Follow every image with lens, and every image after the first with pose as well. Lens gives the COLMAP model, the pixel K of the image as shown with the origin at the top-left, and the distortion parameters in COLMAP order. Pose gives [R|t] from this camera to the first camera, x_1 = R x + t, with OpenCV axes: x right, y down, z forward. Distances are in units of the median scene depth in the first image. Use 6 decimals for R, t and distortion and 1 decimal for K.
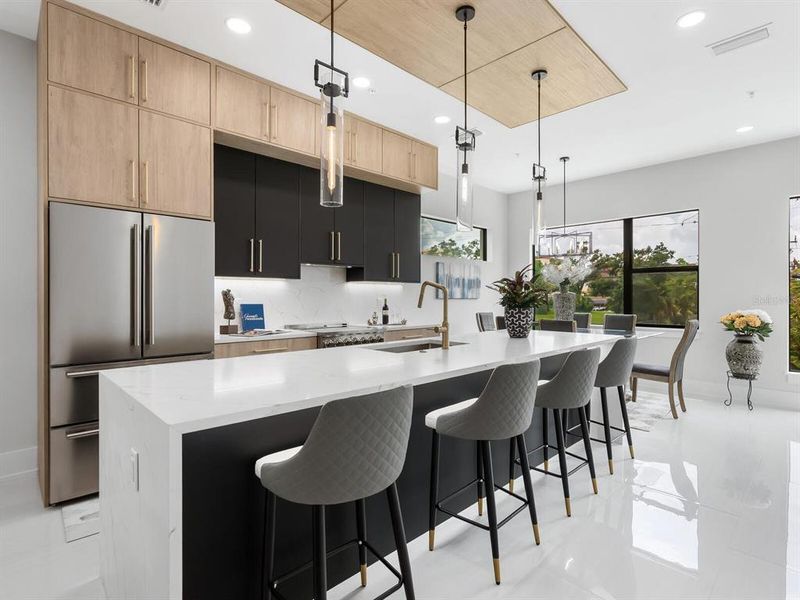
lens RADIAL K [[413.4, 0, 400.0], [0, 413.4, 300.0], [0, 0, 1]] dist [-0.003339, -0.000944]
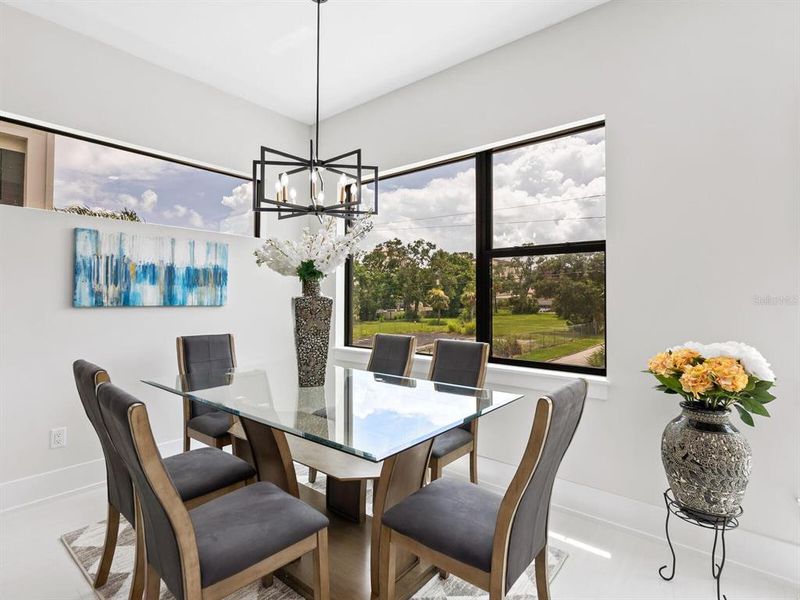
lens RADIAL K [[416.0, 0, 405.2], [0, 416.0, 291.0], [0, 0, 1]] dist [-0.001702, -0.000265]
pose [[0.992976, 0.004965, 0.118209, 0.497117], [-0.002074, 0.999696, -0.024567, -0.013428], [-0.118295, 0.024149, 0.992685, 0.627830]]
